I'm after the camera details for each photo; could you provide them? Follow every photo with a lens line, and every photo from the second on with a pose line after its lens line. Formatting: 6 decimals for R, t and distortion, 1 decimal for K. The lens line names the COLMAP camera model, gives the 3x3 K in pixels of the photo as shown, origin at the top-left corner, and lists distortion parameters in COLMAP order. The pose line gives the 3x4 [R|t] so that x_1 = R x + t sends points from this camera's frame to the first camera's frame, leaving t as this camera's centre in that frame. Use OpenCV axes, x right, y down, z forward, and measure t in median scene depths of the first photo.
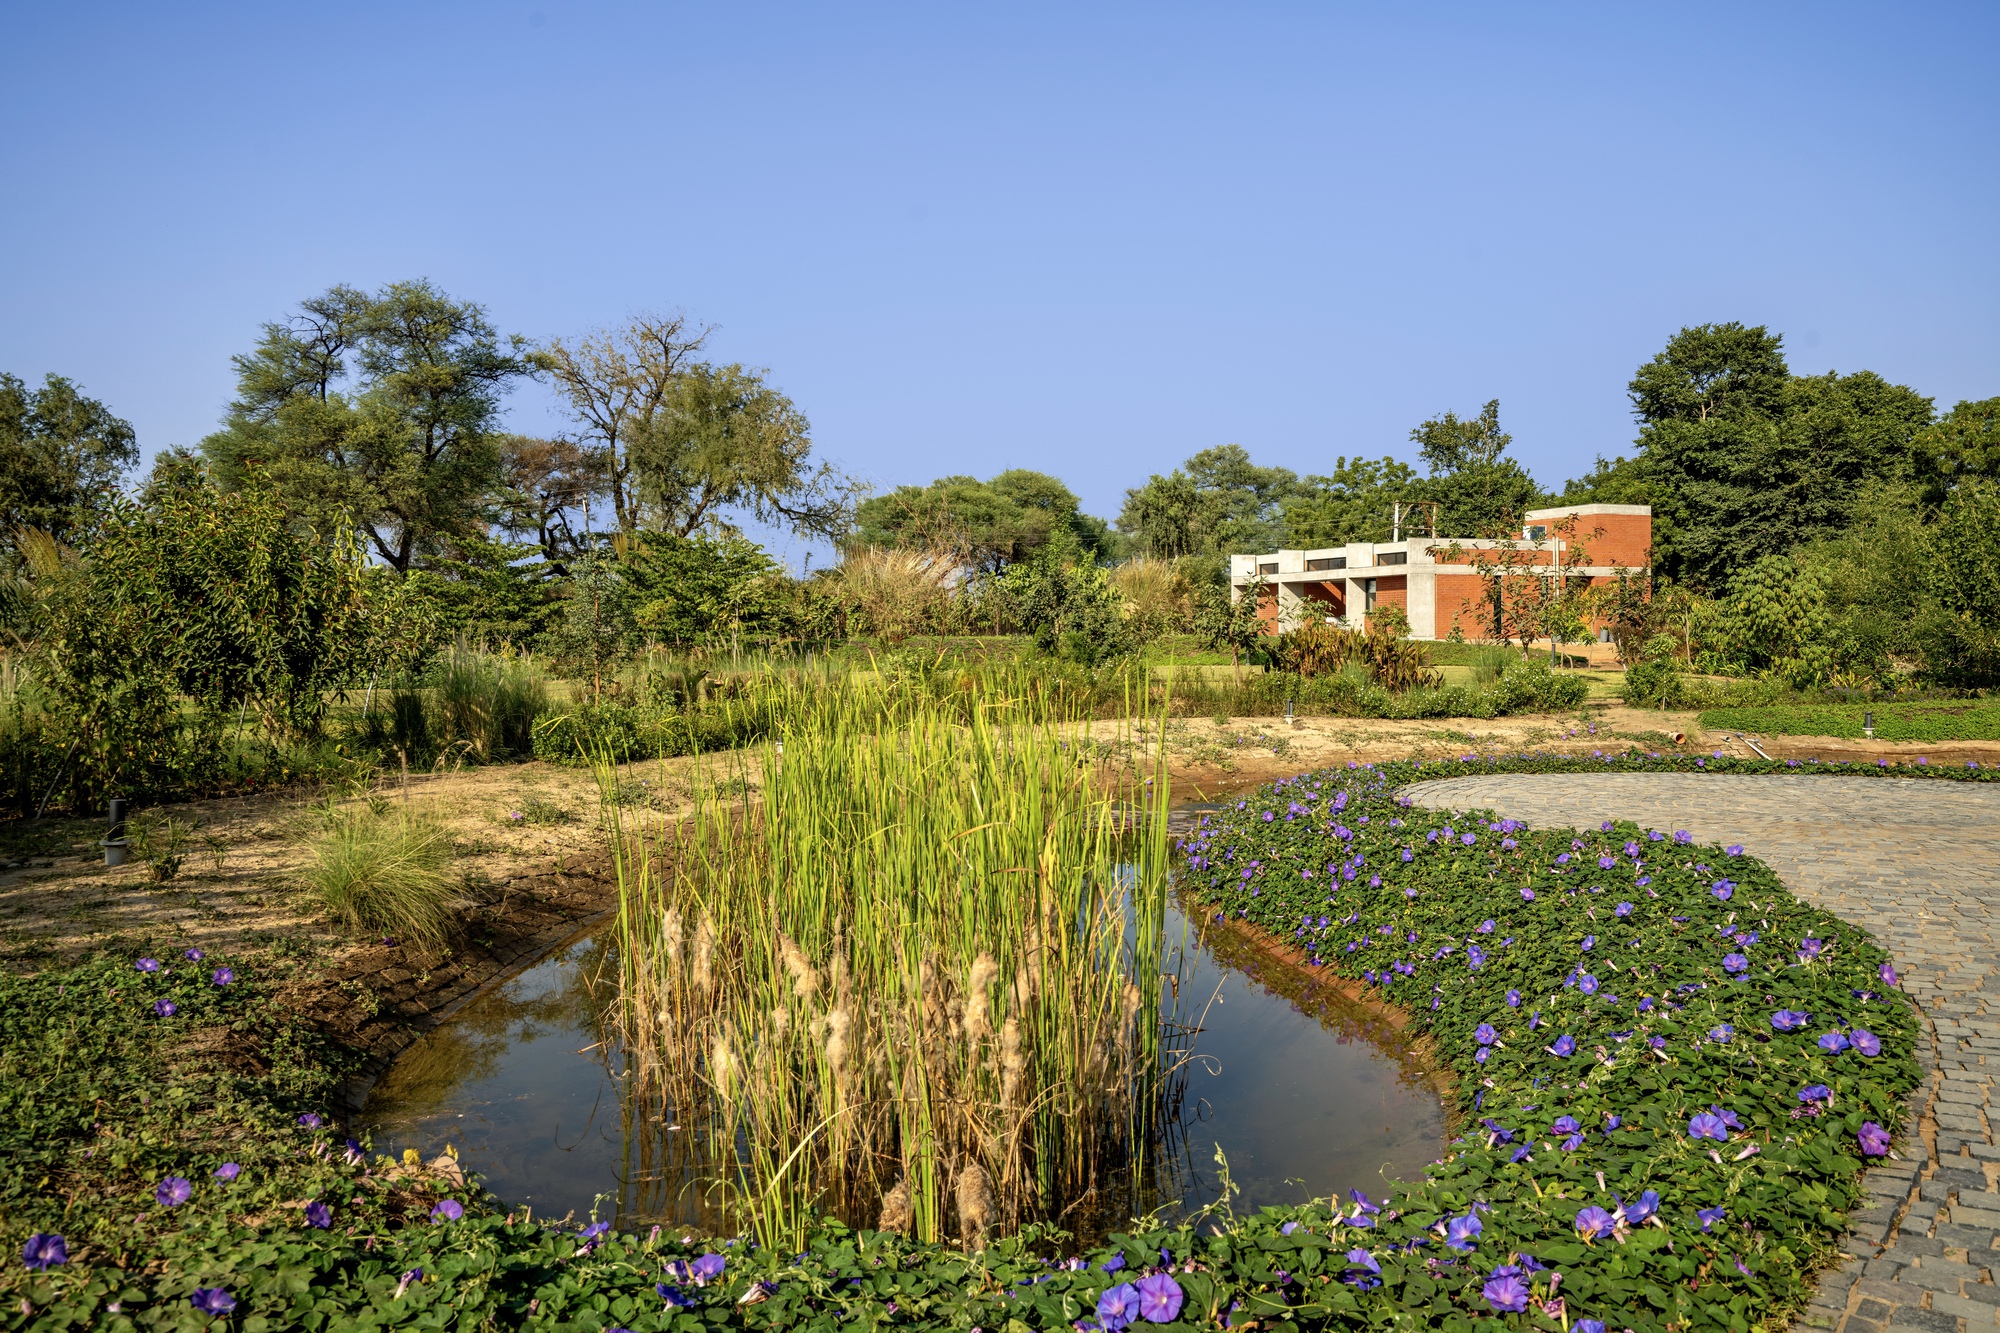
lens RADIAL K [[1584.0, 0, 996.8], [0, 1584.0, 663.7], [0, 0, 1]] dist [0.044621, 0.004559]
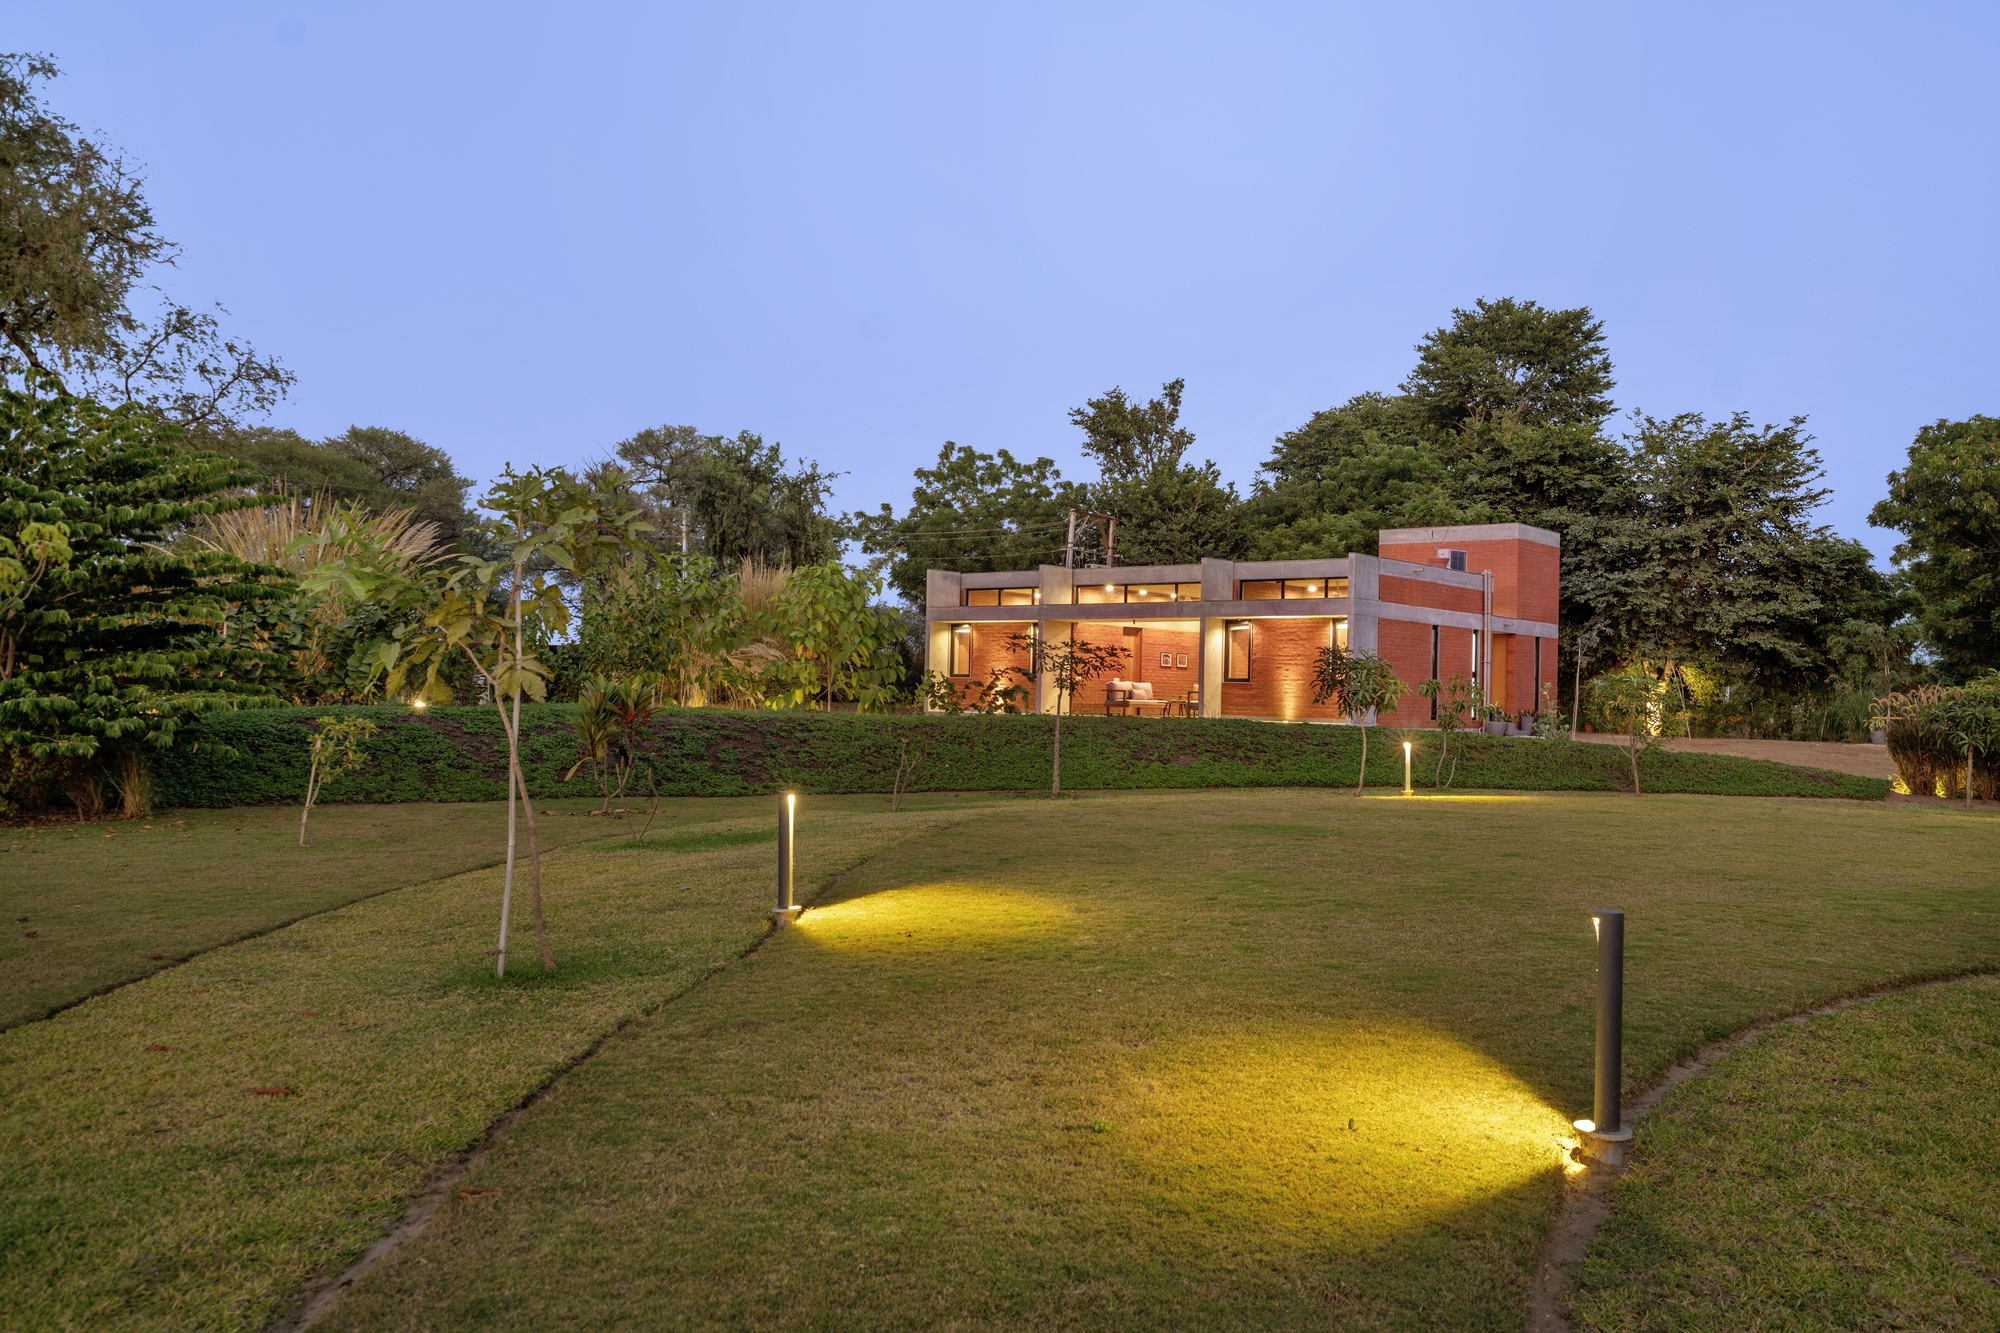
lens RADIAL K [[1642.8, 0, 1004.0], [0, 1642.8, 681.7], [0, 0, 1]] dist [0.011976, 0.027661]
pose [[0.879852, 0.029486, 0.474333, -0.126045], [-0.020082, 0.999489, -0.024881, -0.013443], [-0.474824, 0.012366, 0.879994, 0.489590]]
